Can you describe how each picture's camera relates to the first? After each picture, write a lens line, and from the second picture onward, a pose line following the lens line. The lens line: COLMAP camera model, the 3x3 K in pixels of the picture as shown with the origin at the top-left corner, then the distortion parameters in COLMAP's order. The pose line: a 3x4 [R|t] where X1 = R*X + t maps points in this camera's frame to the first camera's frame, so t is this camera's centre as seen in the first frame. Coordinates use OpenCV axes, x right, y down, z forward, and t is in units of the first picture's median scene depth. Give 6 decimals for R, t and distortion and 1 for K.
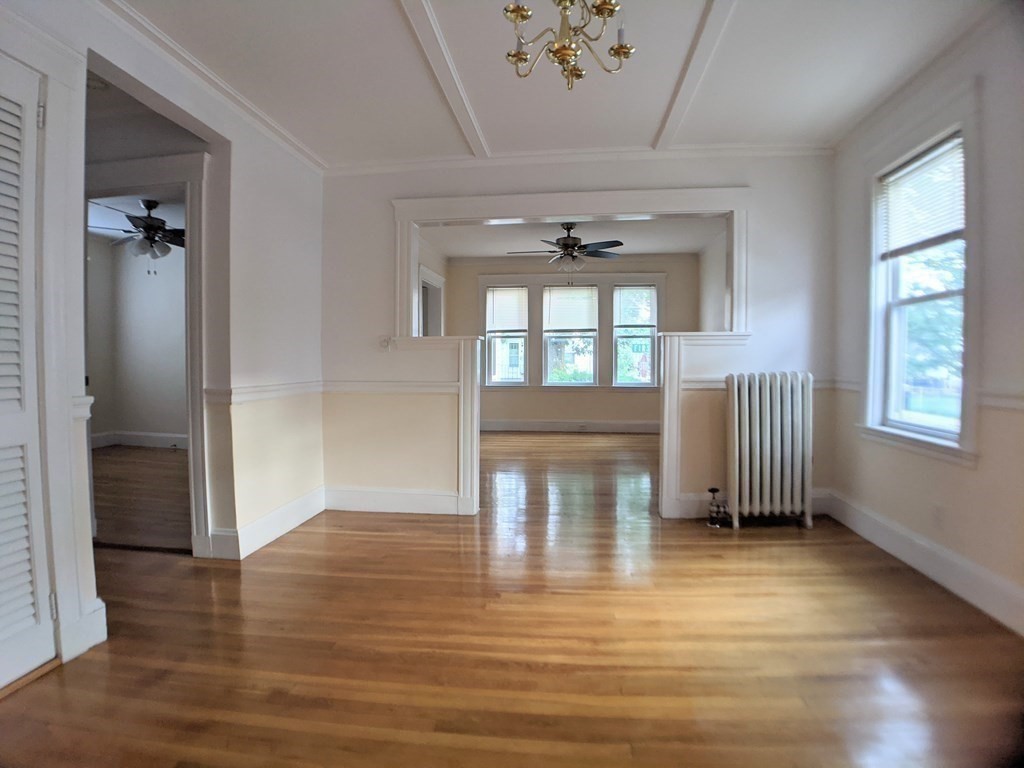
lens RADIAL K [[566.7, 0, 512.0], [0, 566.7, 384.0], [0, 0, 1]] dist [-0.109431, 0.018110]
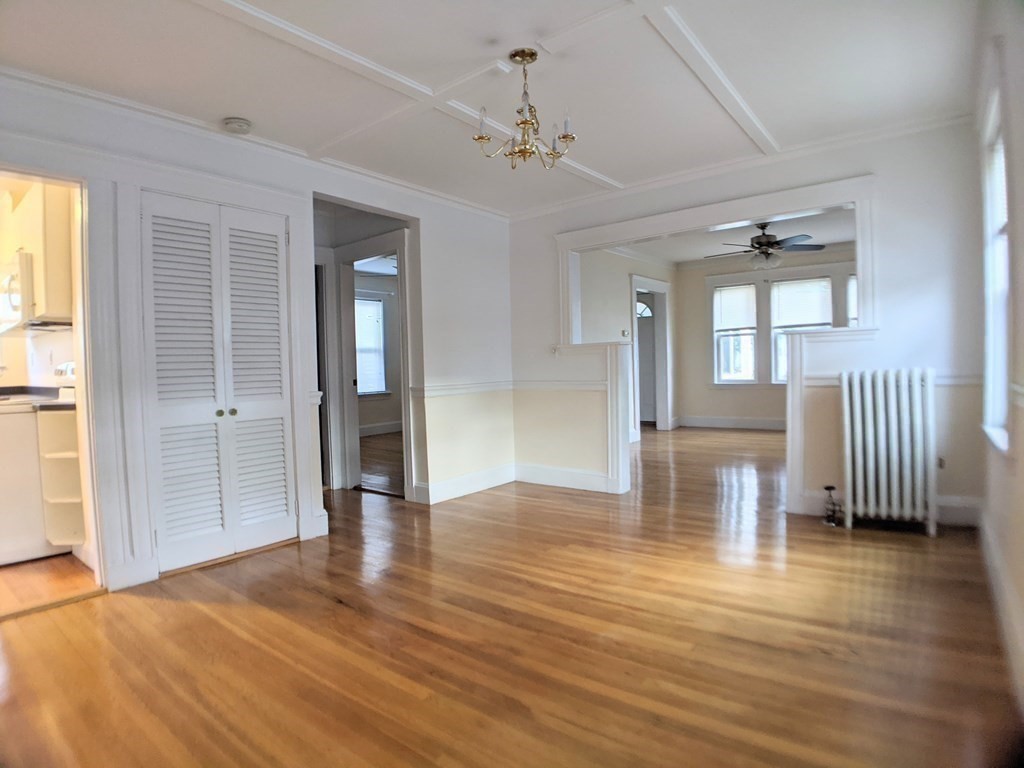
lens RADIAL K [[566.7, 0, 512.0], [0, 566.7, 384.0], [0, 0, 1]] dist [-0.109431, 0.018110]
pose [[0.844417, -0.006156, -0.535652, 0.416746], [0.007793, 0.999969, 0.000793, 0.000535], [0.535630, -0.004844, 0.844439, -0.124170]]
